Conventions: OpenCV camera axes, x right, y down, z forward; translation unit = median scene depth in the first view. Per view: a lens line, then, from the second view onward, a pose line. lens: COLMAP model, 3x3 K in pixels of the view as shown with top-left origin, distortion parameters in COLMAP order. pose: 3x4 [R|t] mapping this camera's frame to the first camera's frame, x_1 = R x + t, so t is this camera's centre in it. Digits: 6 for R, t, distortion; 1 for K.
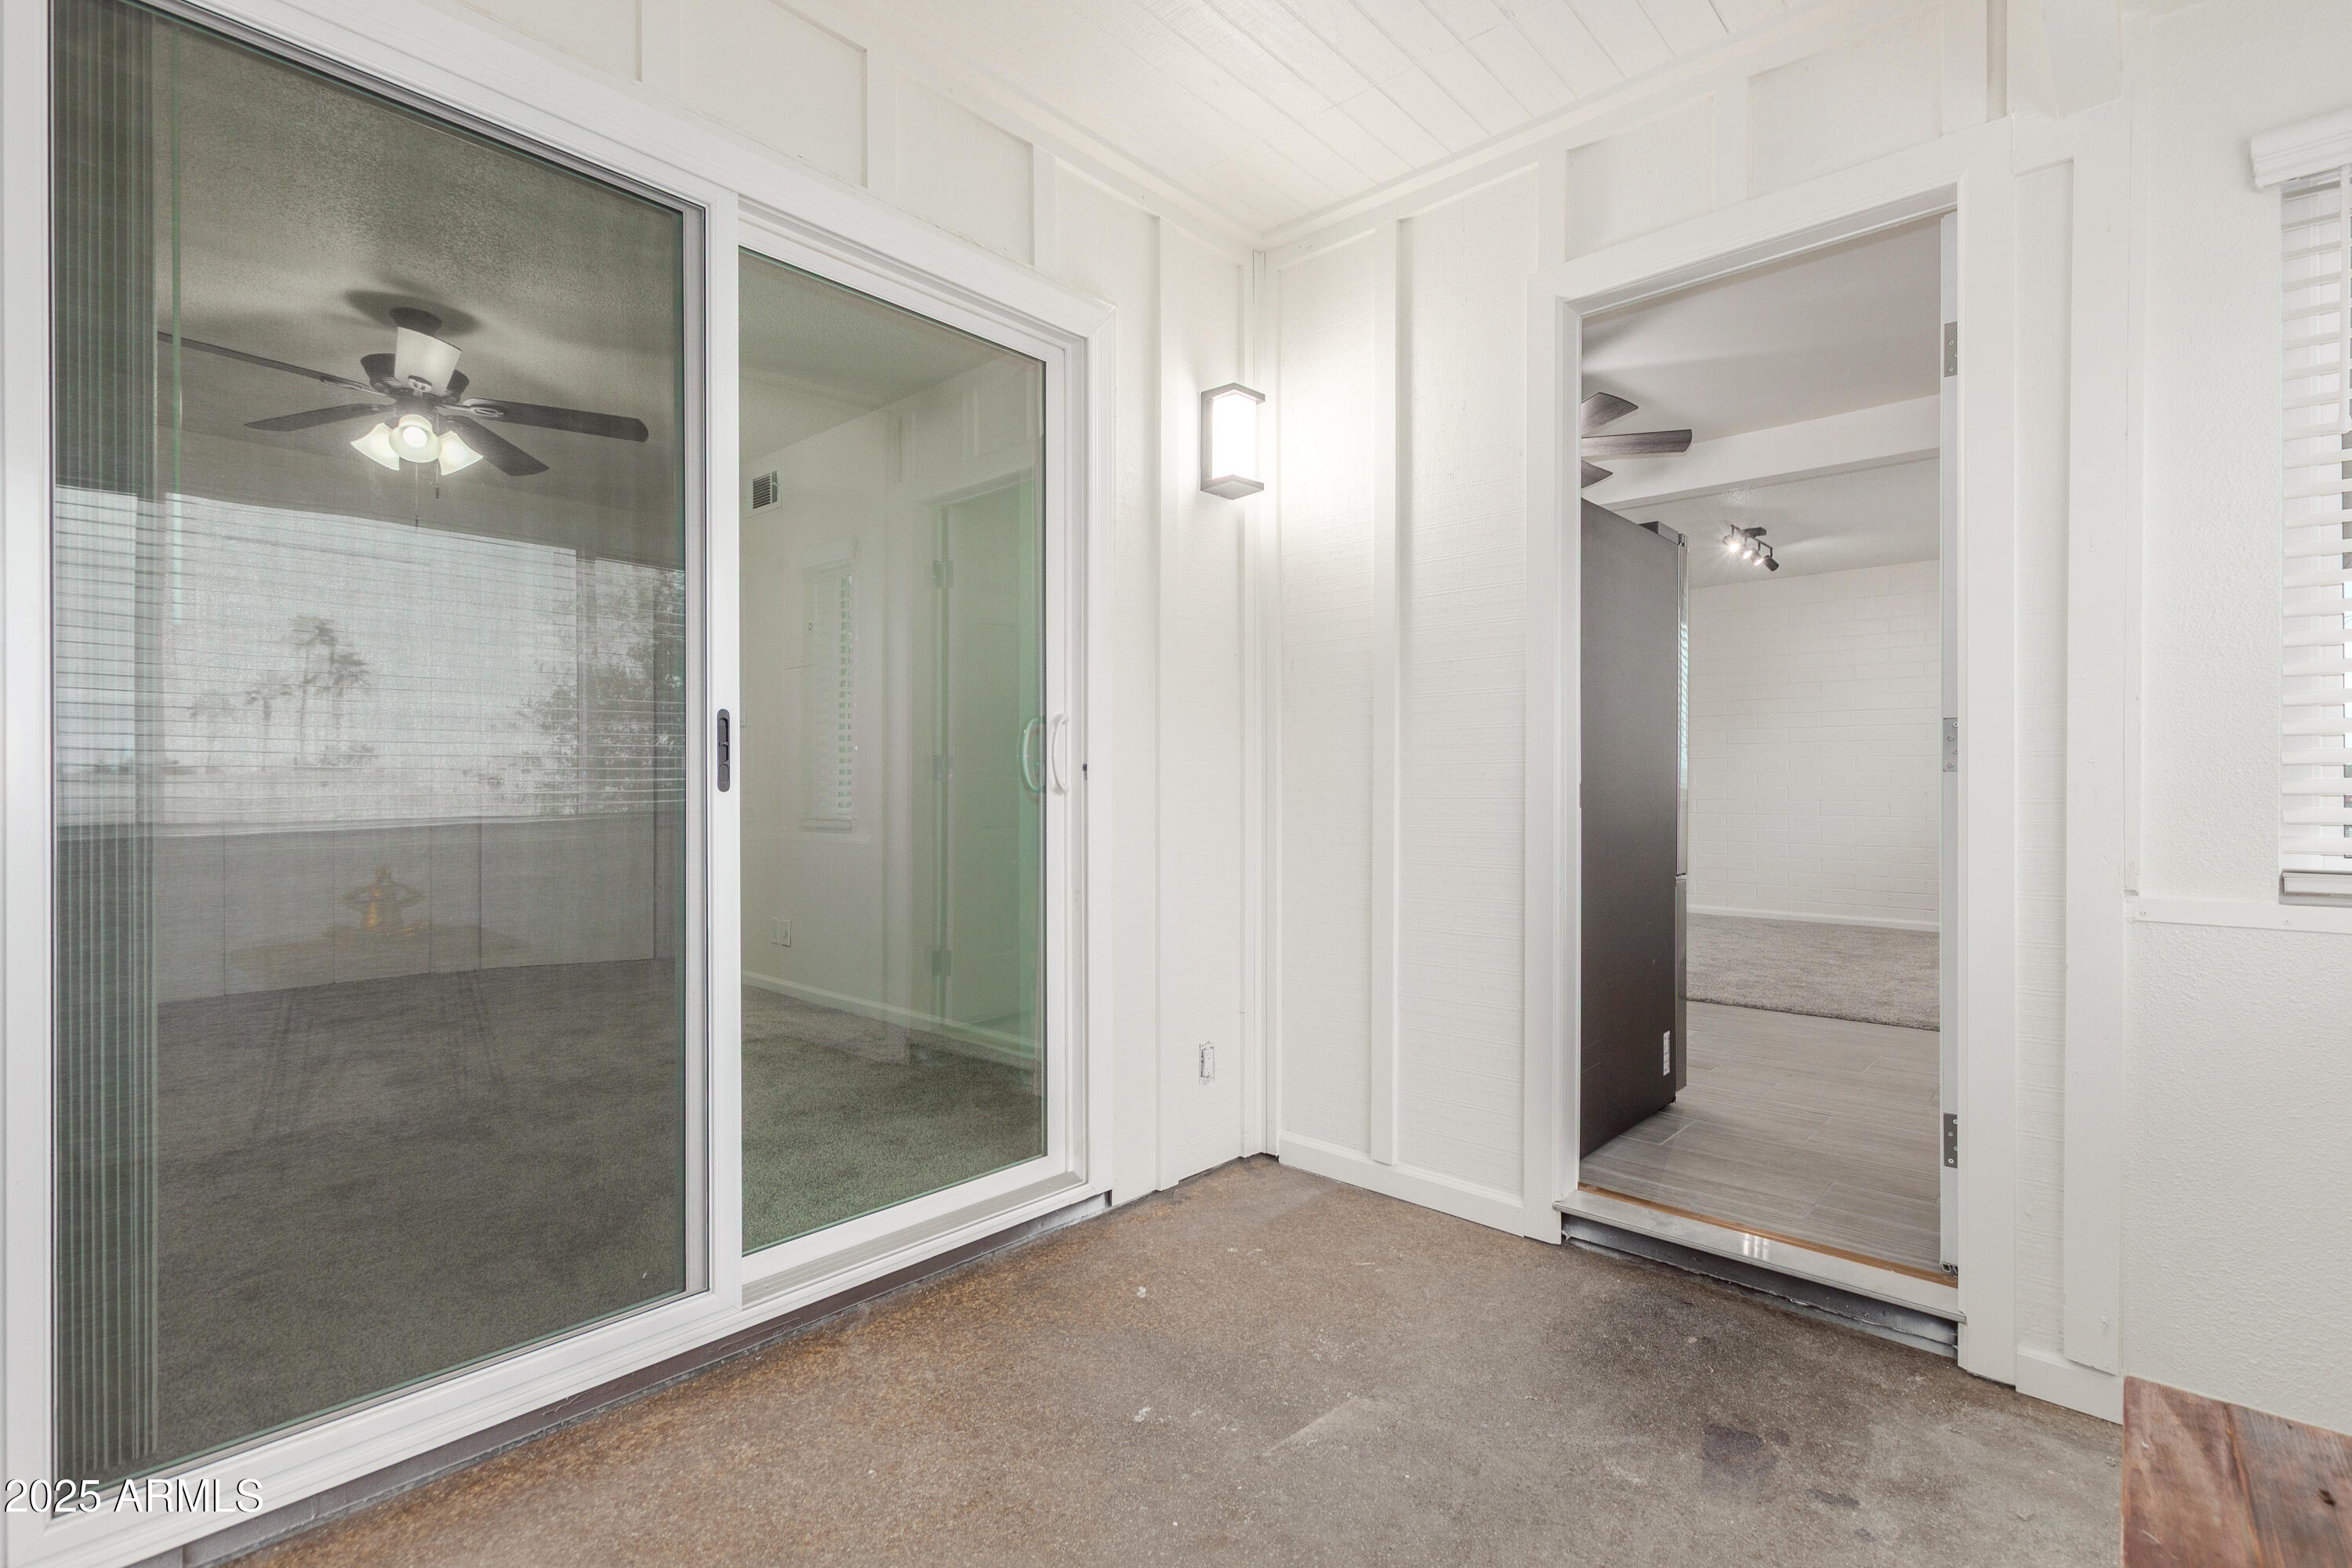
lens RADIAL K [[1078.2, 0, 1176.0], [0, 1078.2, 784.0], [0, 0, 1]] dist [0.000434, -0.000319]
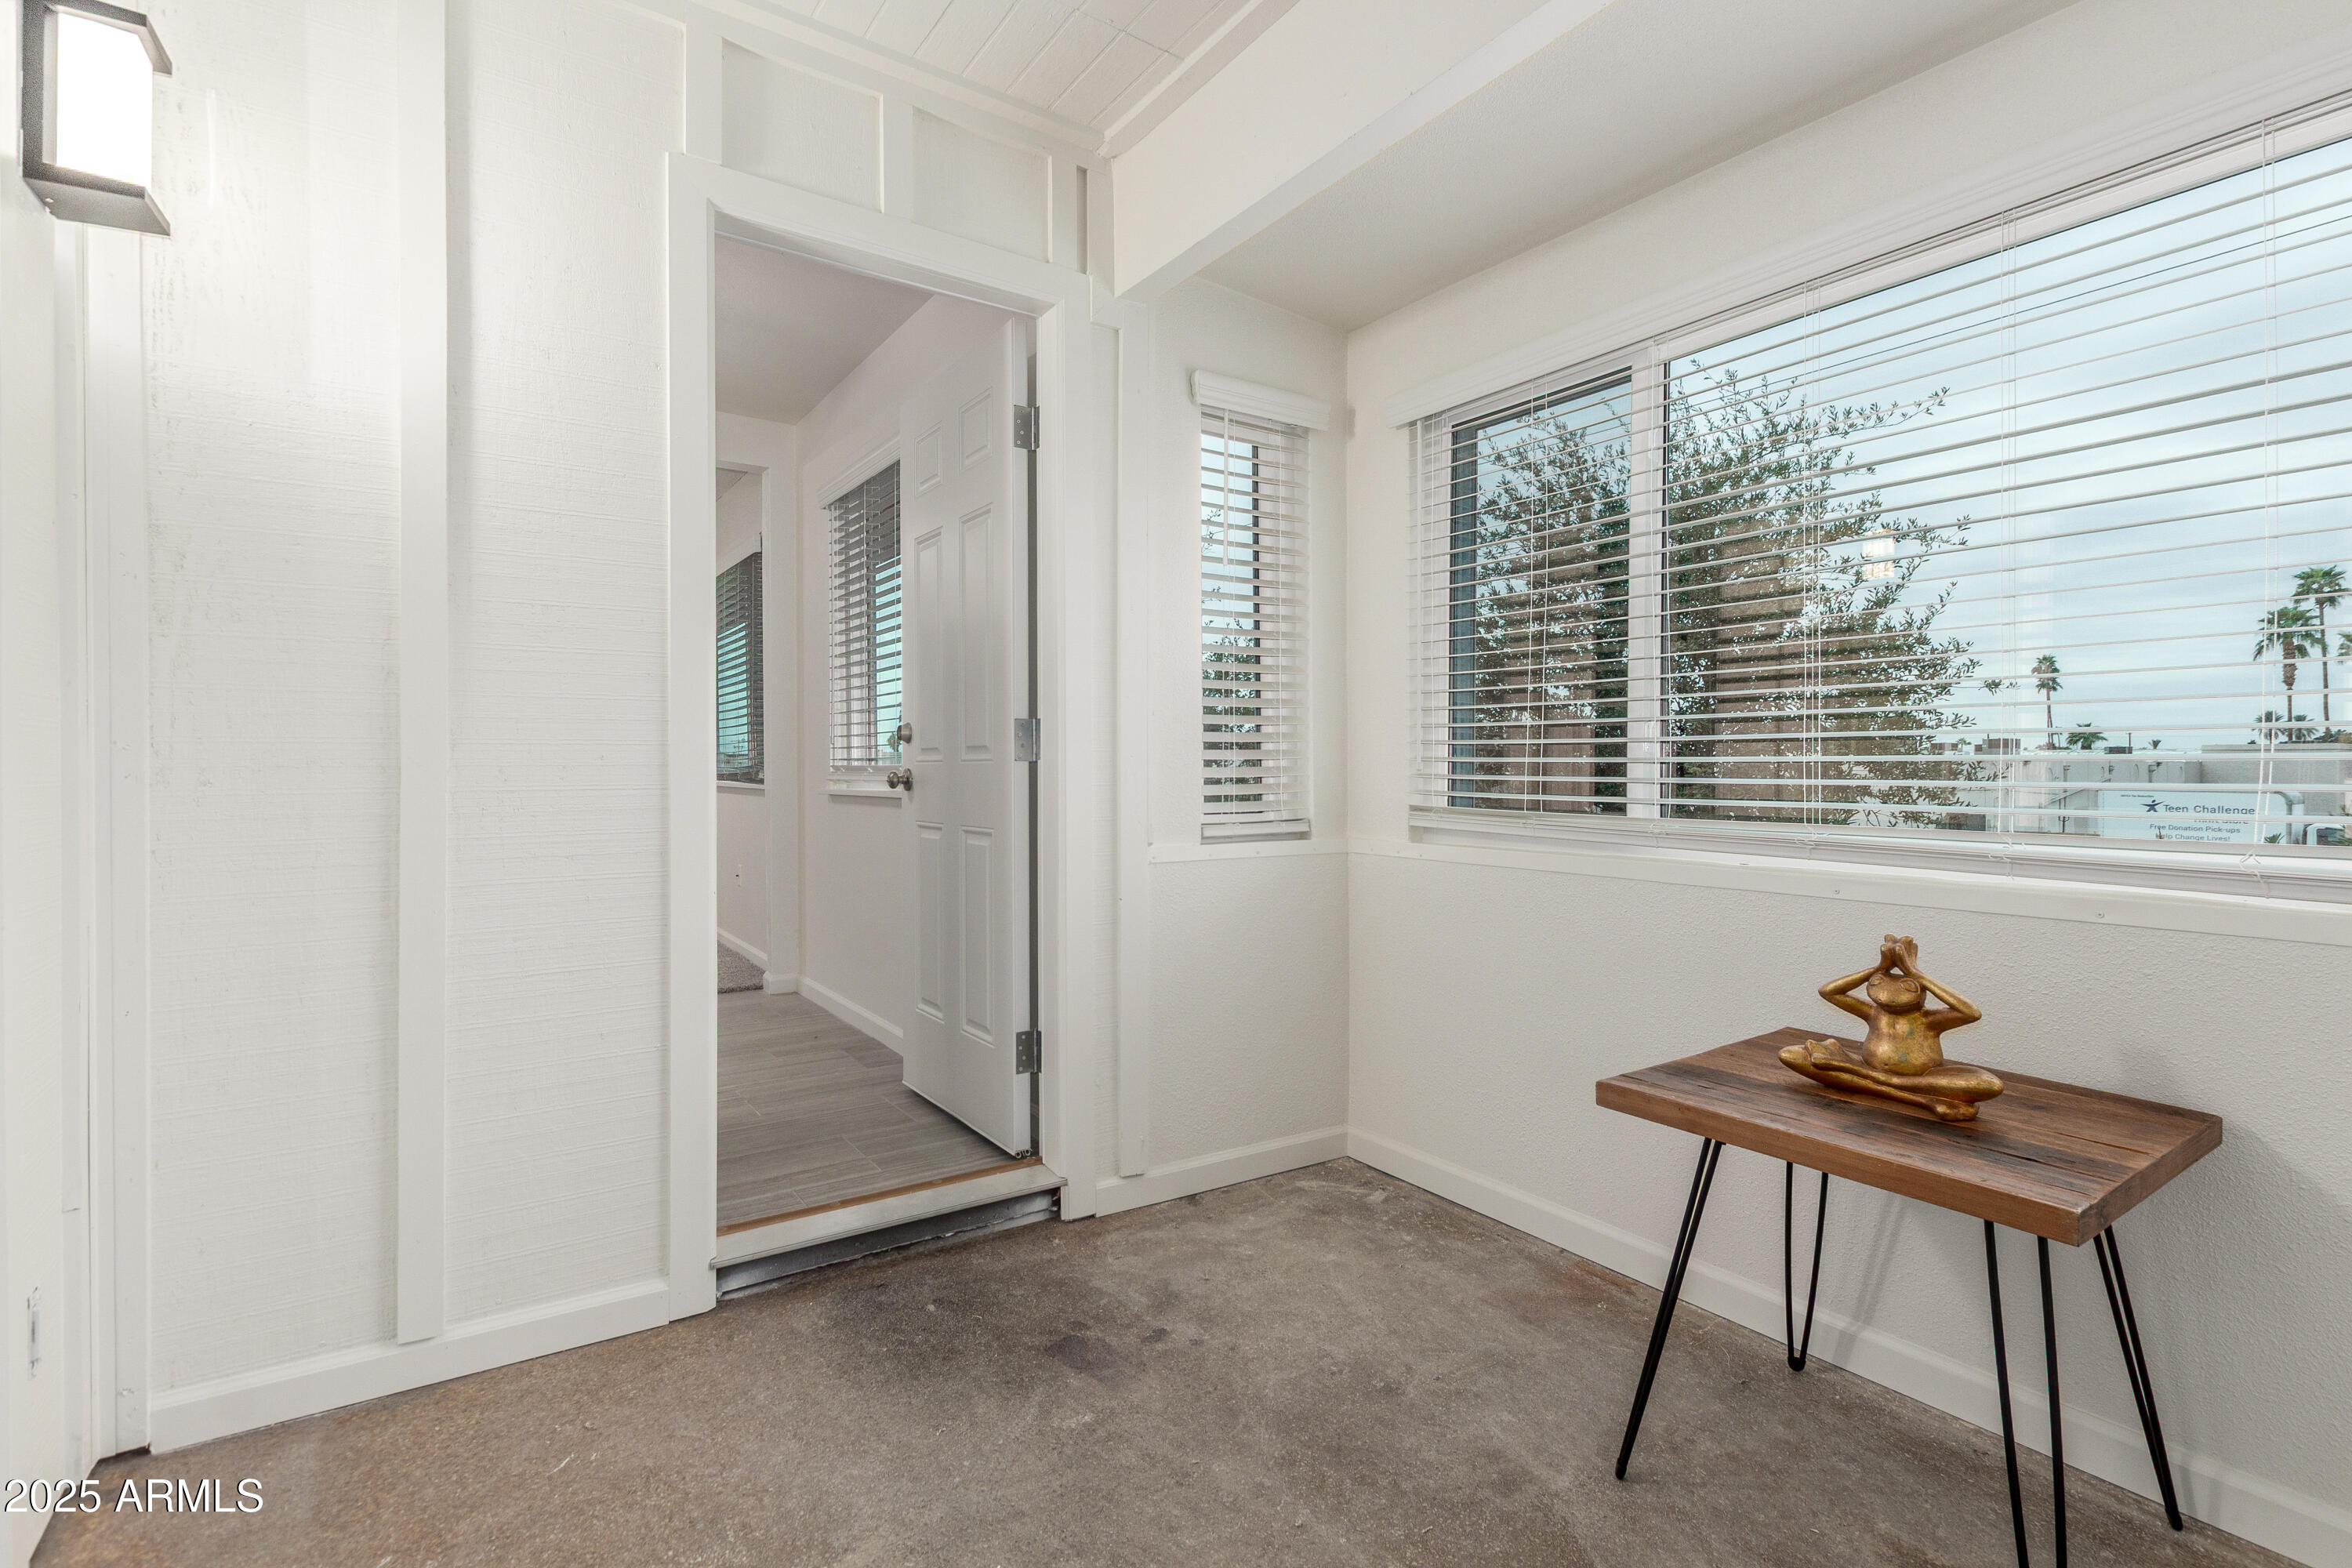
lens RADIAL K [[1108.1, 0, 1175.1], [0, 1108.1, 774.5], [0, 0, 1]] dist [0.022232, -0.010016]
pose [[0.227742, -0.008721, 0.973682, -0.510411], [-0.002007, 0.999954, 0.009425, -0.009659], [-0.973719, -0.004100, 0.227714, 0.528385]]
